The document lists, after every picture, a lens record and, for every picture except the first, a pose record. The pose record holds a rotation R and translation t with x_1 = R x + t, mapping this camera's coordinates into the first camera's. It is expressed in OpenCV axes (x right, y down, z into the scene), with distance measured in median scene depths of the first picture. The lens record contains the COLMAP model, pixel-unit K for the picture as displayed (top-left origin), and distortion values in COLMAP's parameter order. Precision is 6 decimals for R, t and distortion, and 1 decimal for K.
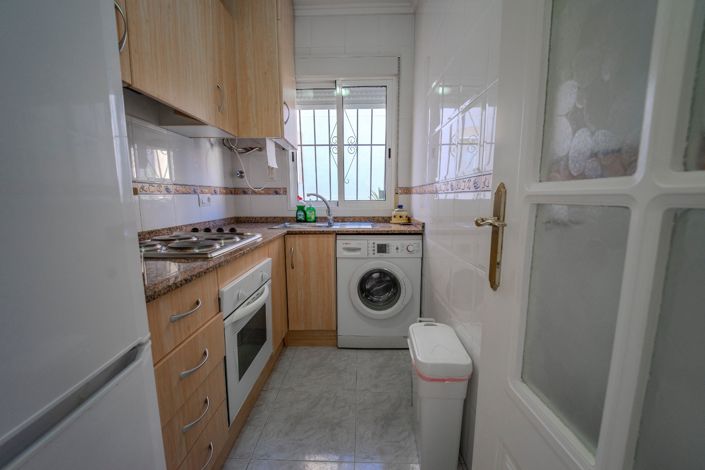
lens RADIAL K [[294.7, 0, 352.0], [0, 294.7, 239.3], [0, 0, 1]] dist [-0.006266, -0.004834]
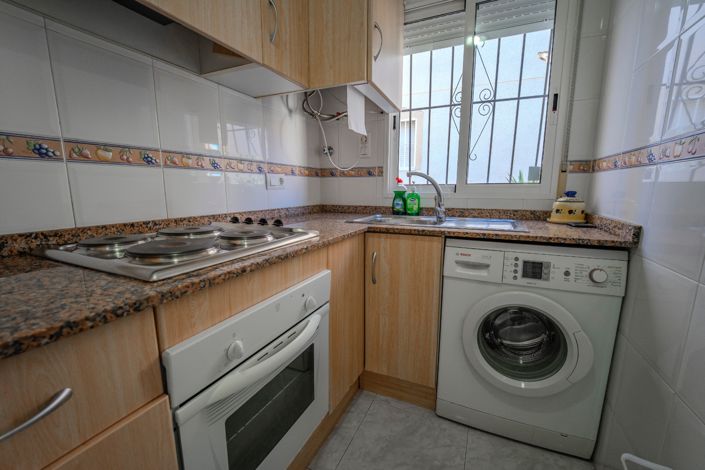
lens RADIAL K [[294.7, 0, 350.0], [0, 294.7, 240.7], [0, 0, 1]] dist [-0.006266, -0.004834]
pose [[0.917873, 0.073681, -0.389975, 0.001278], [-0.060083, 0.997088, 0.046973, -0.024710], [0.392300, -0.019684, 0.919627, 0.353831]]
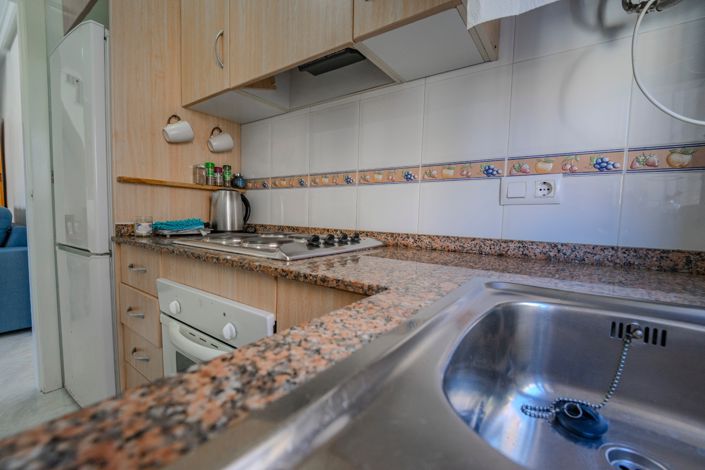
lens RADIAL K [[294.7, 0, 318.6], [0, 294.7, 222.6], [0, 0, 1]] dist [-0.006266, -0.004834]
pose [[-0.588507, 0.059507, -0.806299, 0.016886], [-0.107489, 0.982676, 0.150979, -0.119978], [0.801315, 0.175521, -0.571915, 1.014993]]
